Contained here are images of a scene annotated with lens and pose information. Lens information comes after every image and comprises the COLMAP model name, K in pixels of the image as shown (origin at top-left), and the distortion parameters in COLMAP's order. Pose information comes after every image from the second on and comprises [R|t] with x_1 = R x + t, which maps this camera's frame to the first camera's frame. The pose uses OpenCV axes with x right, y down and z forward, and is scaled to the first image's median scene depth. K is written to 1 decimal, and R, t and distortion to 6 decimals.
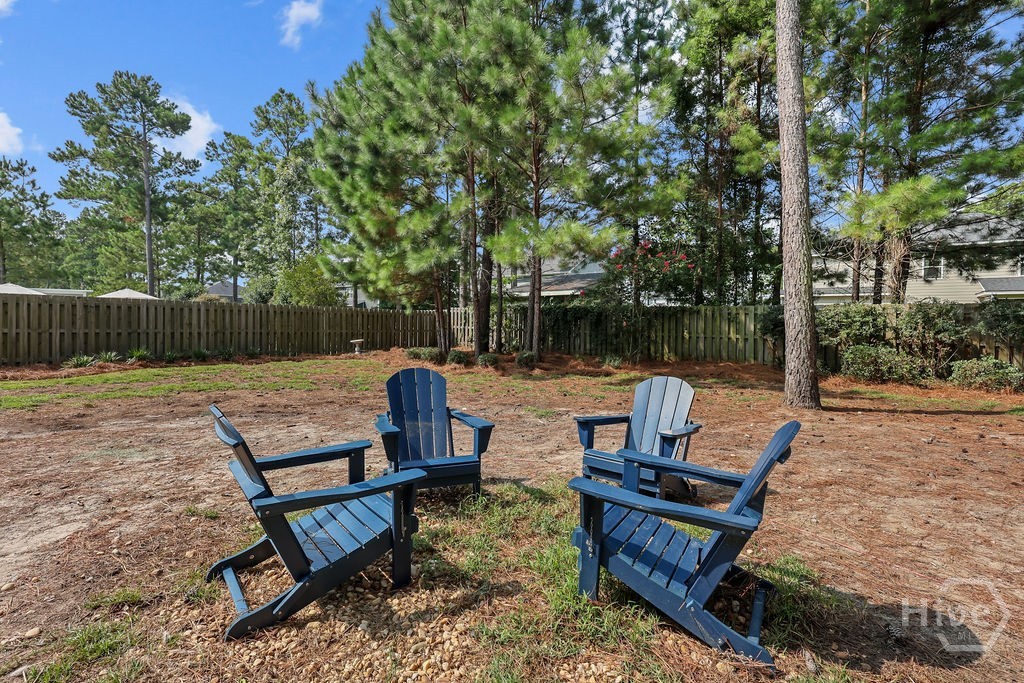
lens RADIAL K [[472.8, 0, 482.6], [0, 472.8, 324.8], [0, 0, 1]] dist [0.001791, 0.000221]
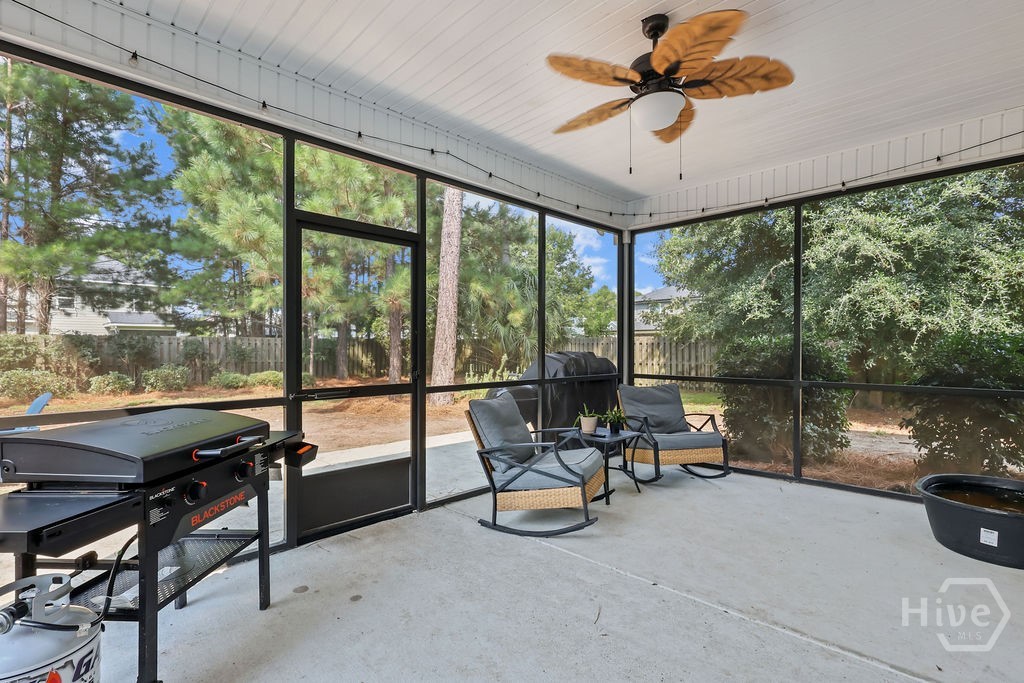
lens RADIAL K [[472.8, 0, 510.0], [0, 472.8, 345.4], [0, 0, 1]] dist [0.001791, 0.000221]
pose [[0.059500, -0.008024, 0.998196, -0.252645], [0.022955, 0.999714, 0.006668, 0.002444], [-0.997964, 0.022517, 0.059667, -0.245387]]
